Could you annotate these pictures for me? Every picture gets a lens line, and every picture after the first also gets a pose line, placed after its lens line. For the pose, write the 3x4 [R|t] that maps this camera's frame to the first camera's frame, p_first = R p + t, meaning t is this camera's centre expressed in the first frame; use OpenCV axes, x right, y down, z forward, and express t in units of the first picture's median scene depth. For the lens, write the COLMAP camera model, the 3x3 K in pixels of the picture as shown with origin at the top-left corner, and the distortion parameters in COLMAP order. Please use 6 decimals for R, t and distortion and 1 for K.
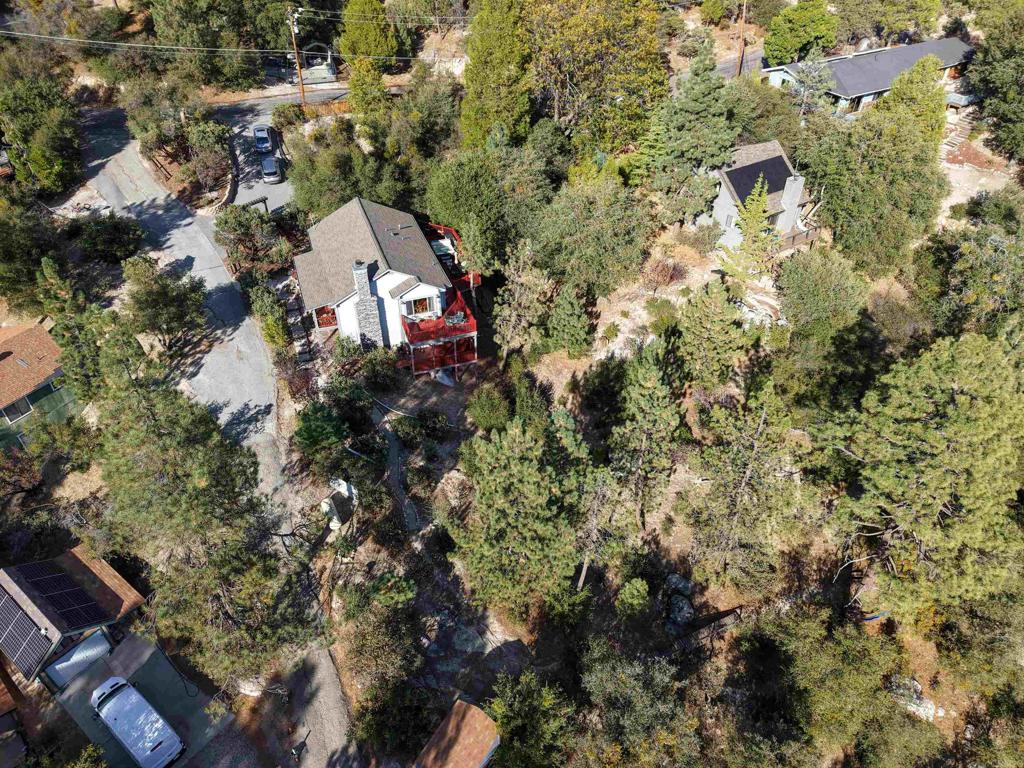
lens RADIAL K [[680.4, 0, 512.0], [0, 680.4, 384.0], [0, 0, 1]] dist [0.020194, -0.015989]
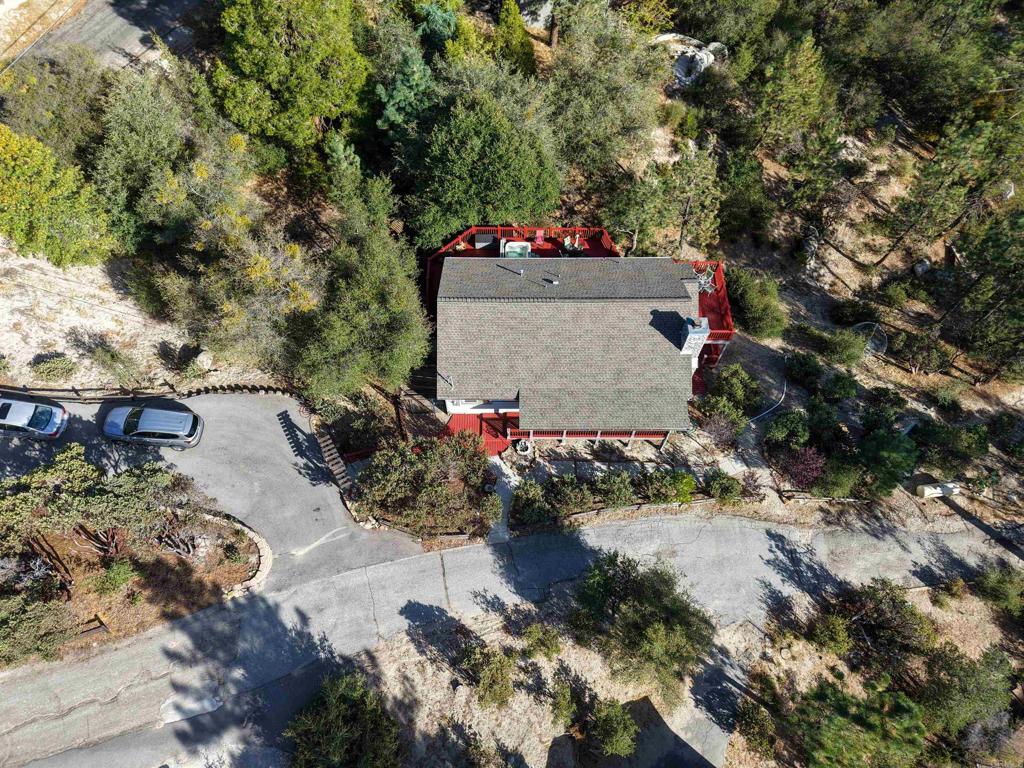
lens RADIAL K [[691.3, 0, 511.9], [0, 691.3, 377.0], [0, 0, 1]] dist [0.019332, -0.016694]
pose [[0.336272, -0.818167, 0.466395, -0.622251], [0.588534, 0.569187, 0.574155, -0.624212], [-0.735221, 0.081417, 0.672920, 0.632766]]
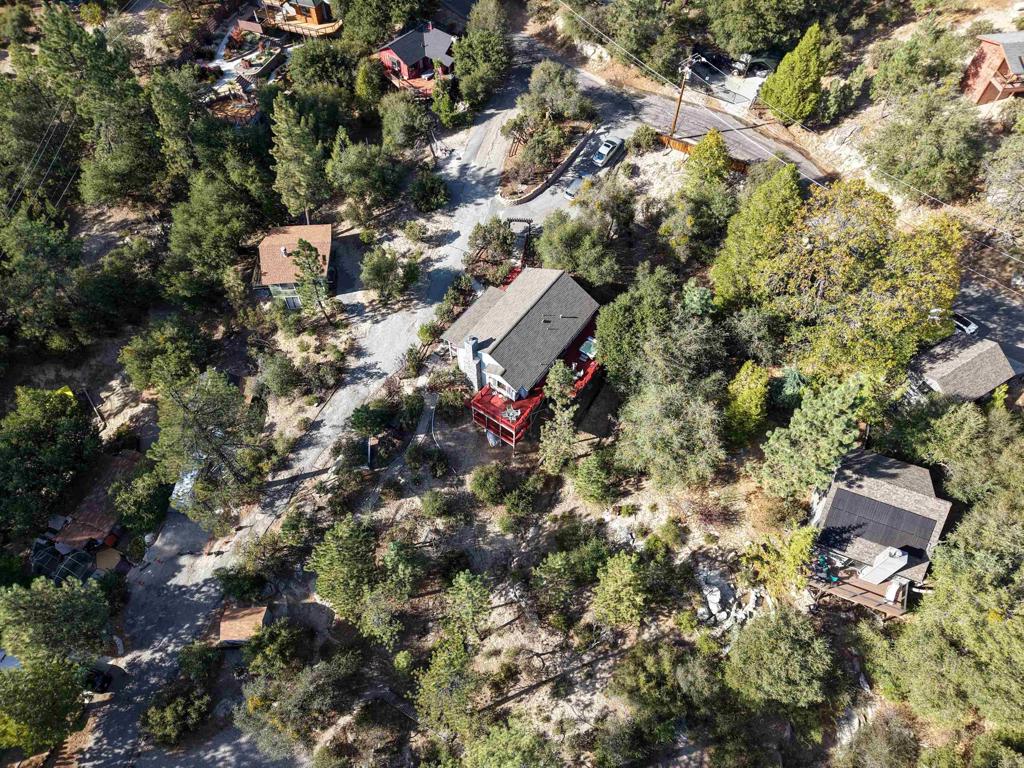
lens RADIAL K [[691.3, 0, 511.9], [0, 691.3, 377.0], [0, 0, 1]] dist [0.019332, -0.016694]
pose [[0.571389, 0.674216, -0.467919, 0.468729], [-0.518158, 0.738523, 0.431389, -0.697354], [0.636418, -0.004035, 0.771334, 0.019089]]
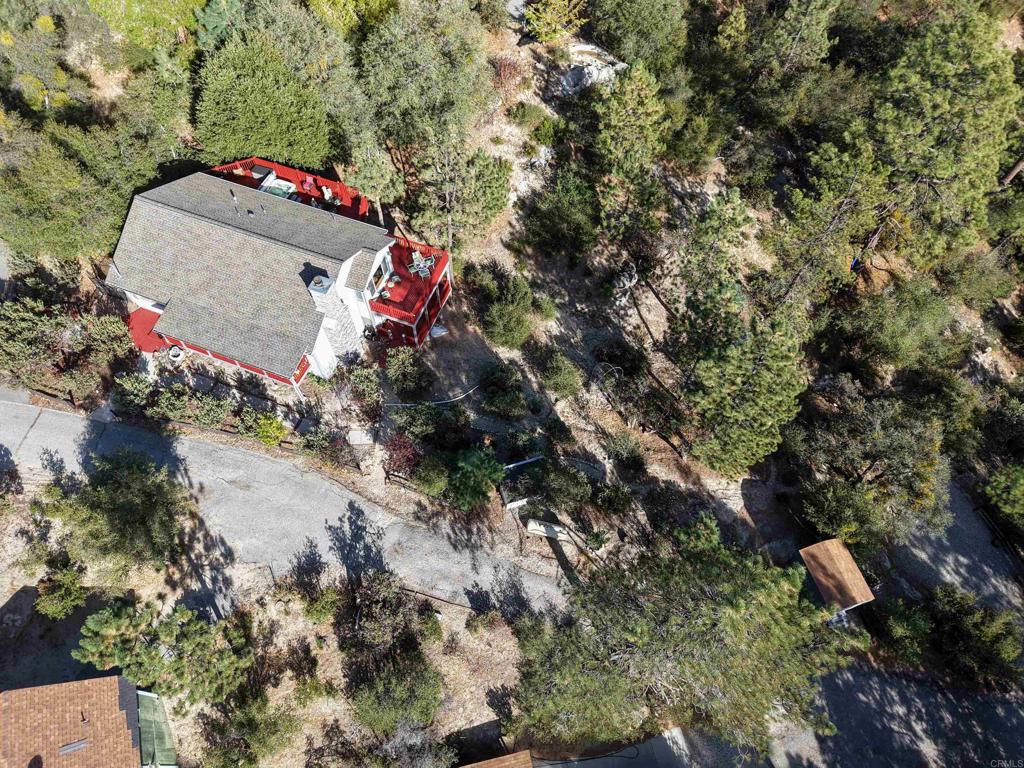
lens RADIAL K [[680.4, 0, 512.0], [0, 680.4, 384.0], [0, 0, 1]] dist [0.020194, -0.015989]
pose [[0.653376, -0.660463, 0.369983, -0.403469], [0.475482, 0.738328, 0.478318, -0.325157], [-0.589080, -0.136601, 0.796445, 0.277058]]
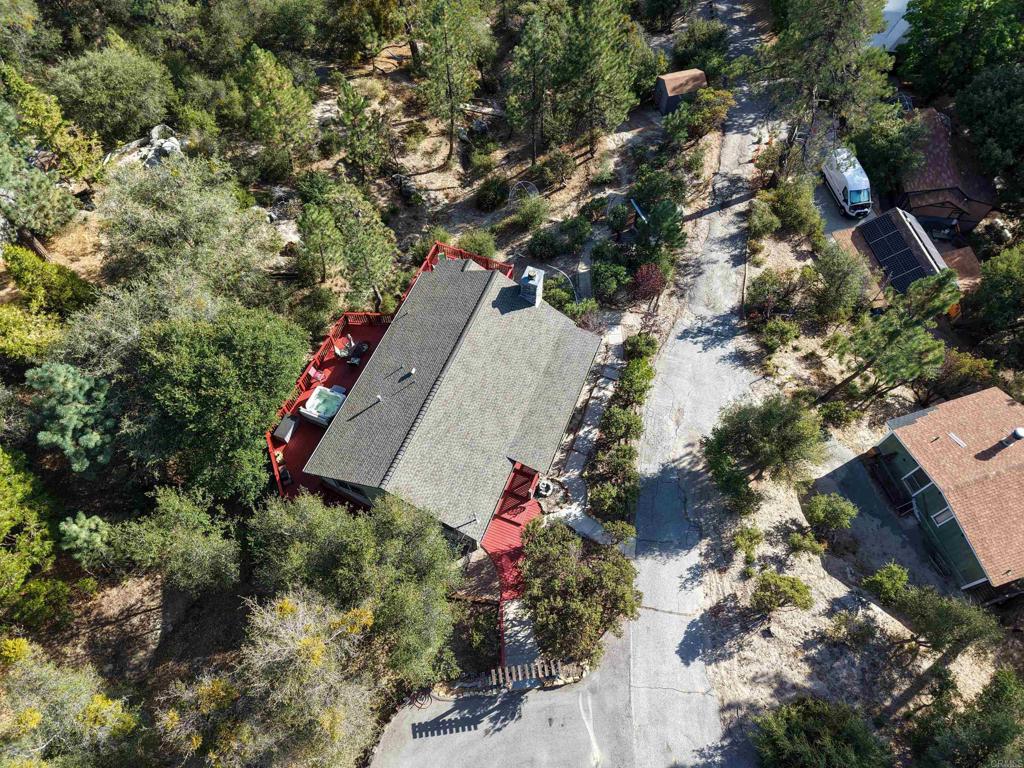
lens RADIAL K [[691.3, 0, 511.9], [0, 691.3, 377.0], [0, 0, 1]] dist [0.019332, -0.016694]
pose [[-0.745389, -0.580151, 0.328360, -0.481123], [0.416265, -0.020331, 0.909016, -0.803941], [-0.520690, 0.814255, 0.256651, 0.861865]]
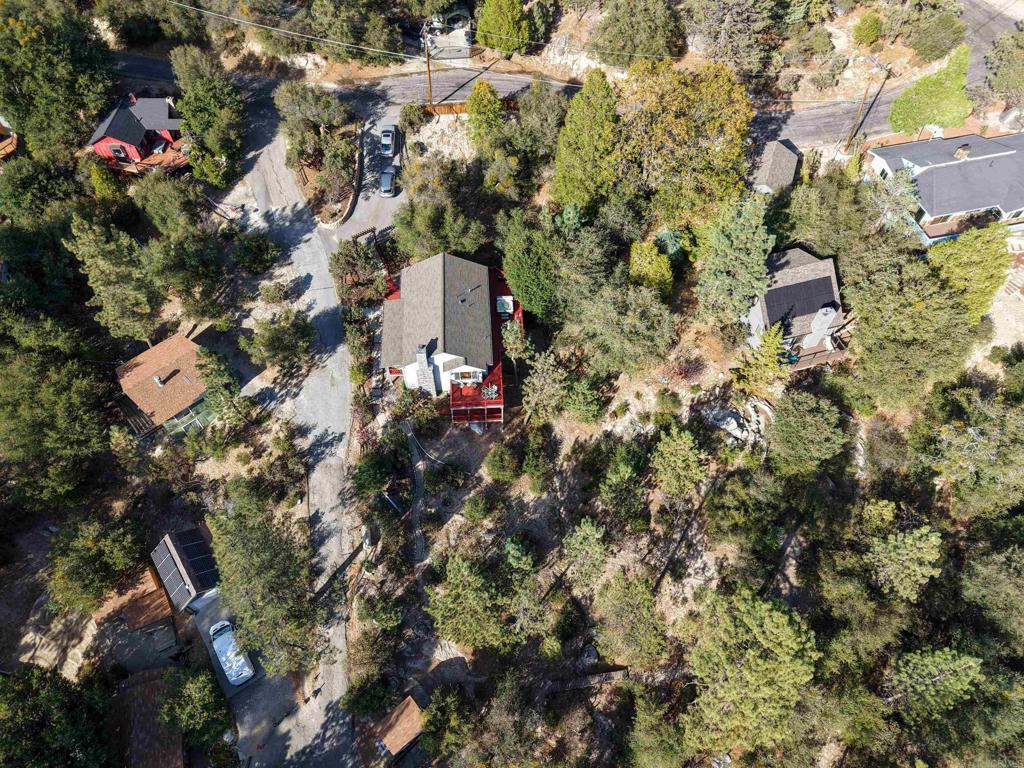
lens RADIAL K [[691.3, 0, 511.9], [0, 691.3, 377.0], [0, 0, 1]] dist [0.019332, -0.016694]
pose [[0.959195, 0.234155, -0.158483, 0.157560], [-0.181631, 0.939847, 0.289306, -0.507958], [0.216692, -0.248716, 0.944026, -0.210833]]
